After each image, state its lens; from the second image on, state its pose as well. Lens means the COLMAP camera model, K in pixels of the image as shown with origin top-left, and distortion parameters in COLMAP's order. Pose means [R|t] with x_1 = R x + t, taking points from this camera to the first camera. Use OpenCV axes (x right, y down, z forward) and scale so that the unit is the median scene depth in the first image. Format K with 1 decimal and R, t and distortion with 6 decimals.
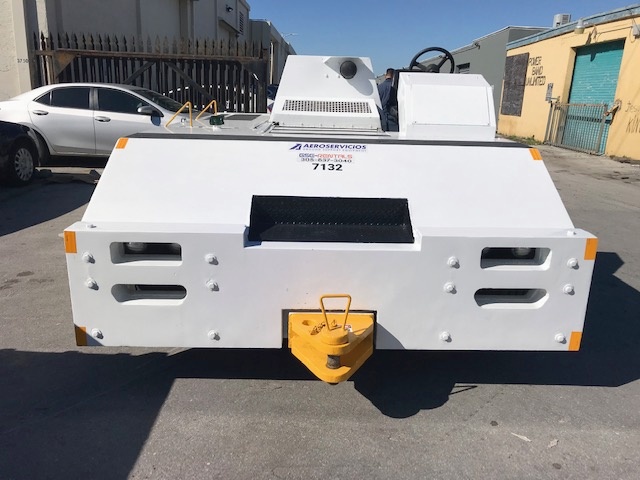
lens RADIAL K [[520.1, 0, 320.0], [0, 520.1, 240.0], [0, 0, 1]] dist [0.005296, -0.003522]
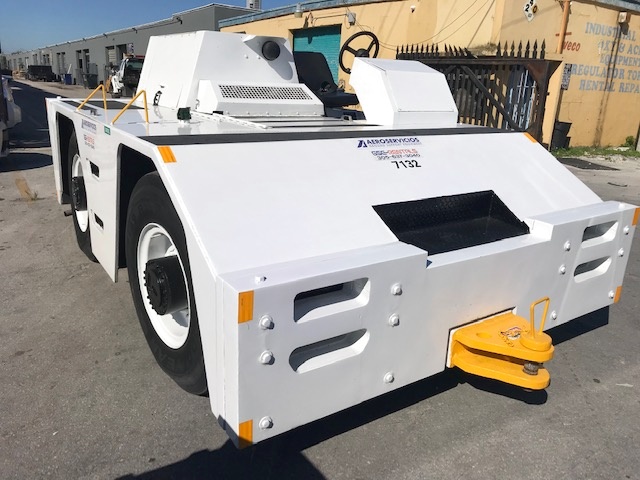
lens RADIAL K [[525.6, 0, 320.0], [0, 525.6, 240.0], [0, 0, 1]] dist [-0.003254, 0.075983]
pose [[0.834017, -0.156000, 0.529226, -0.430963], [0.135110, 0.987737, 0.078233, -0.070500], [-0.534940, 0.006256, 0.844867, 0.208656]]
